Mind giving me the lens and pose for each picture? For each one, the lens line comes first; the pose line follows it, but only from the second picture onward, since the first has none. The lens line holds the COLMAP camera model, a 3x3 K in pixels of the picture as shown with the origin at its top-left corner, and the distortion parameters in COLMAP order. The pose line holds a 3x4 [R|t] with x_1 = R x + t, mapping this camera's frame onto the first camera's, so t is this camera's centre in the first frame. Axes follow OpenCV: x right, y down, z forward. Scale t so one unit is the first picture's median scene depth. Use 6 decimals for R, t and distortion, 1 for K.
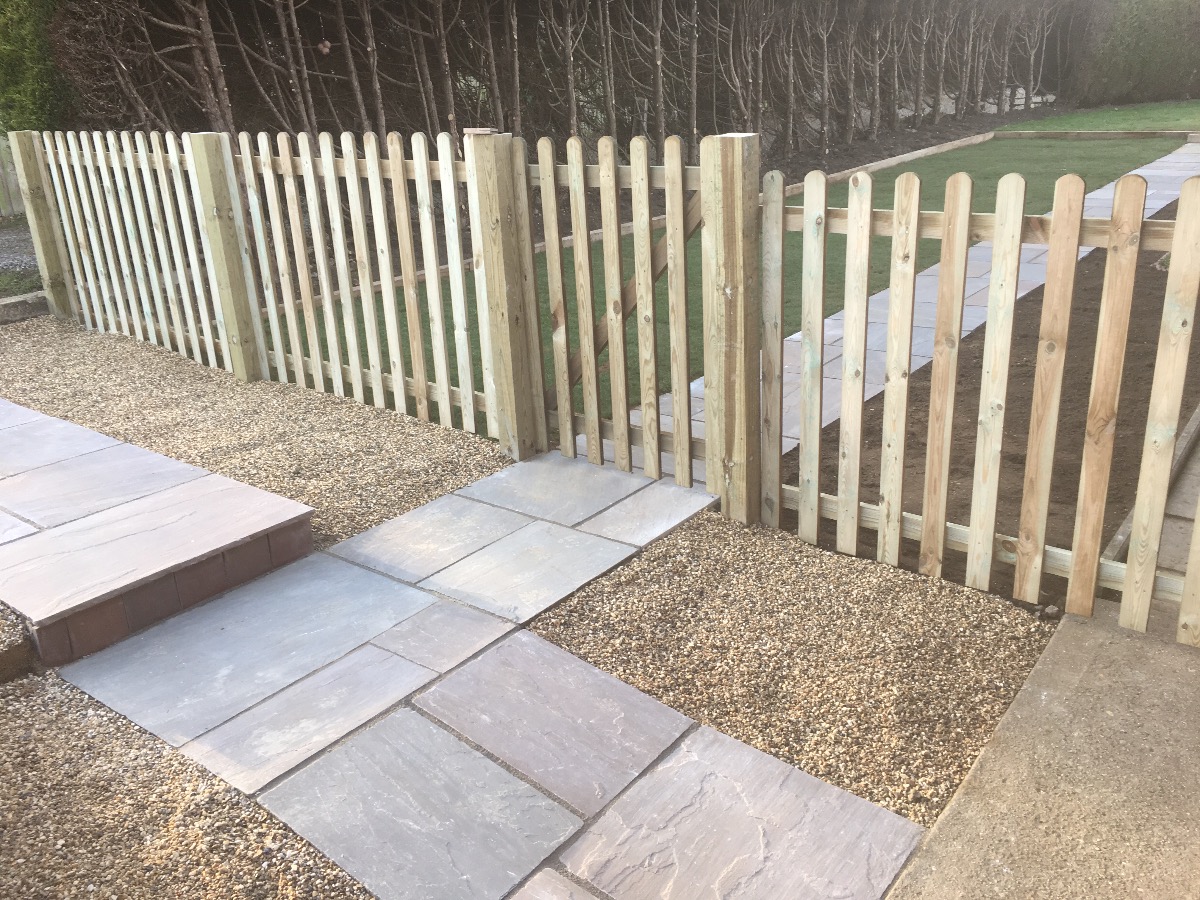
lens RADIAL K [[1016.9, 0, 609.6], [0, 1016.9, 448.3], [0, 0, 1]] dist [0.047166, -0.044021]
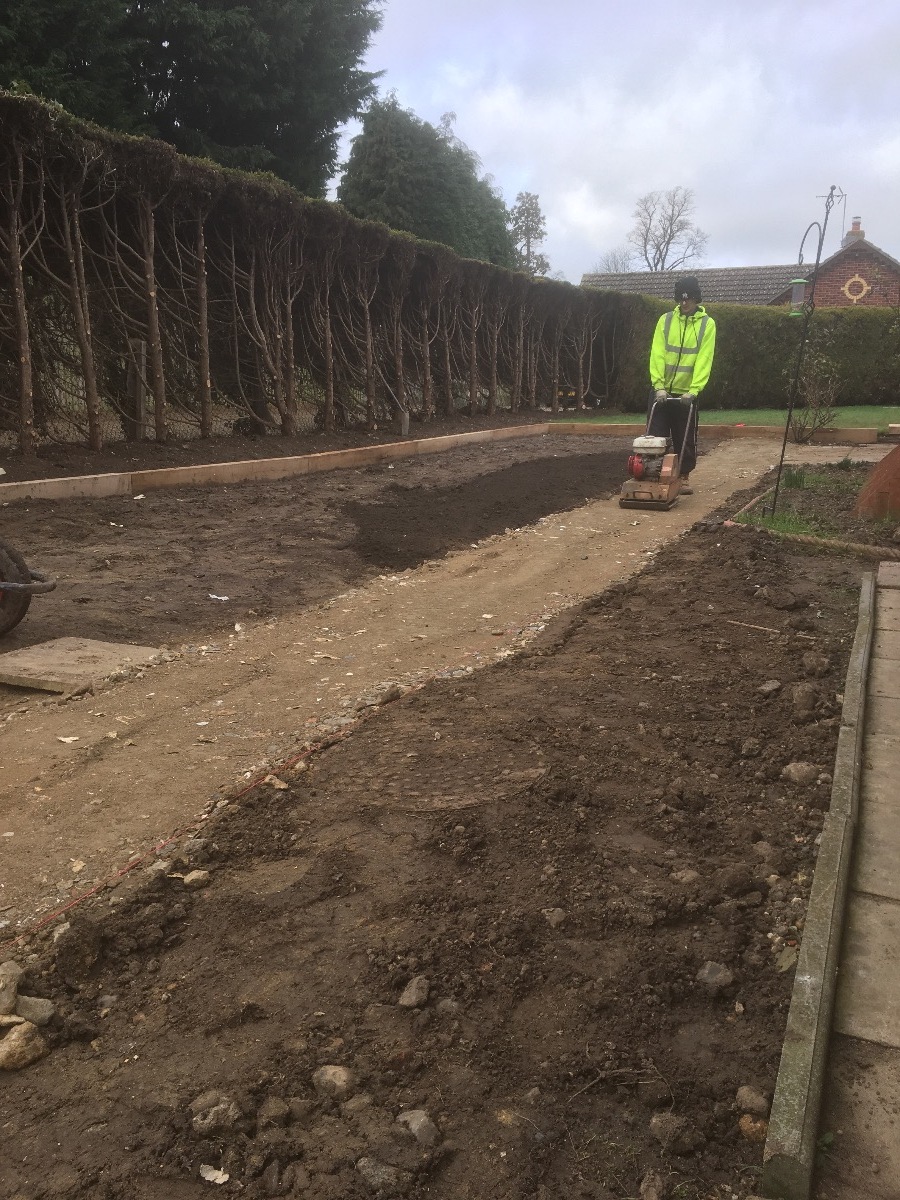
lens RADIAL K [[1016.9, 0, 443.6], [0, 1016.9, 603.4], [0, 0, 1]] dist [0.047166, -0.044021]
pose [[0.971827, -0.007638, 0.235573, 0.060653], [0.042899, 0.988512, -0.144924, -0.002561], [-0.231760, 0.150946, 0.960990, 0.148992]]
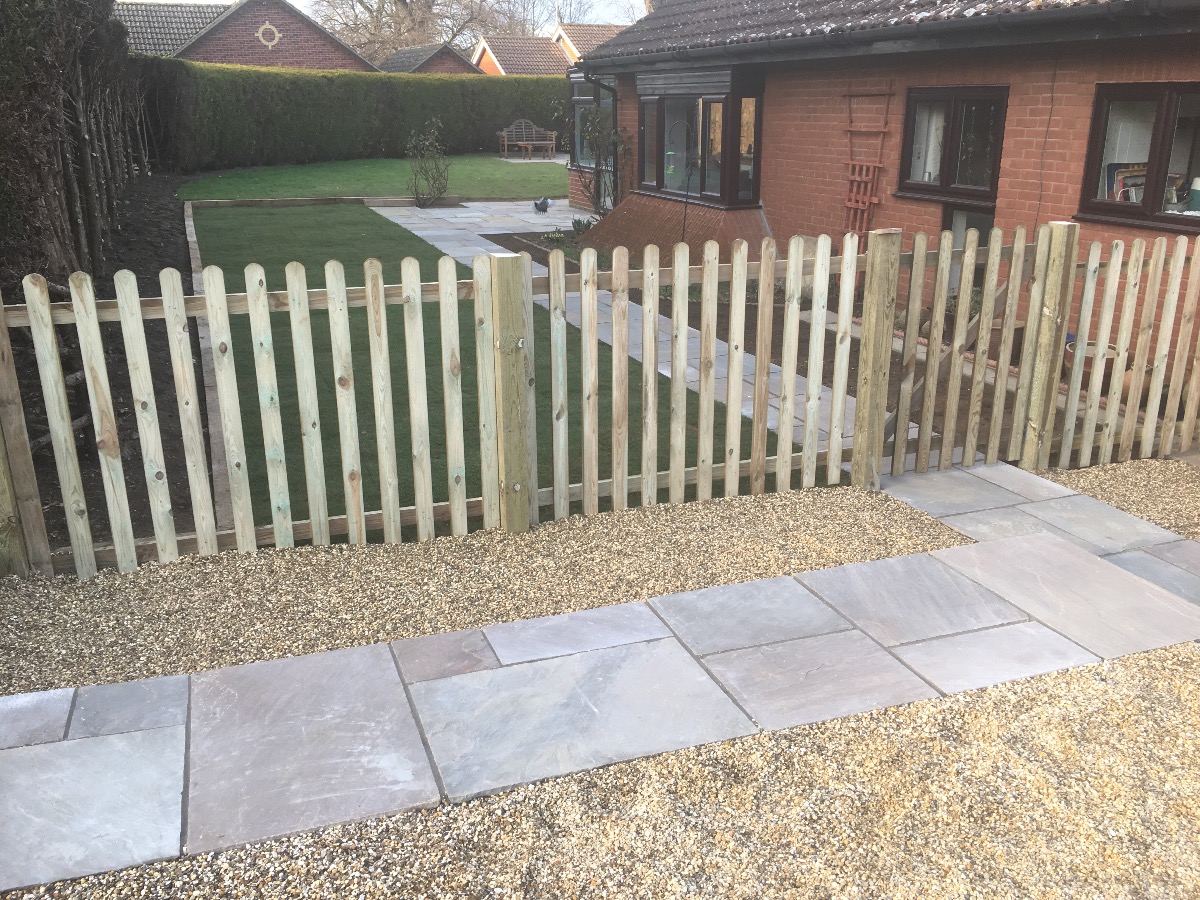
lens RADIAL K [[1016.9, 0, 599.8], [0, 1016.9, 449.0], [0, 0, 1]] dist [0.047166, -0.044021]
pose [[0.530310, -0.234934, 0.814602, -0.383215], [0.275536, 0.956438, 0.096464, -0.075324], [-0.801780, 0.173296, 0.571942, 0.169485]]
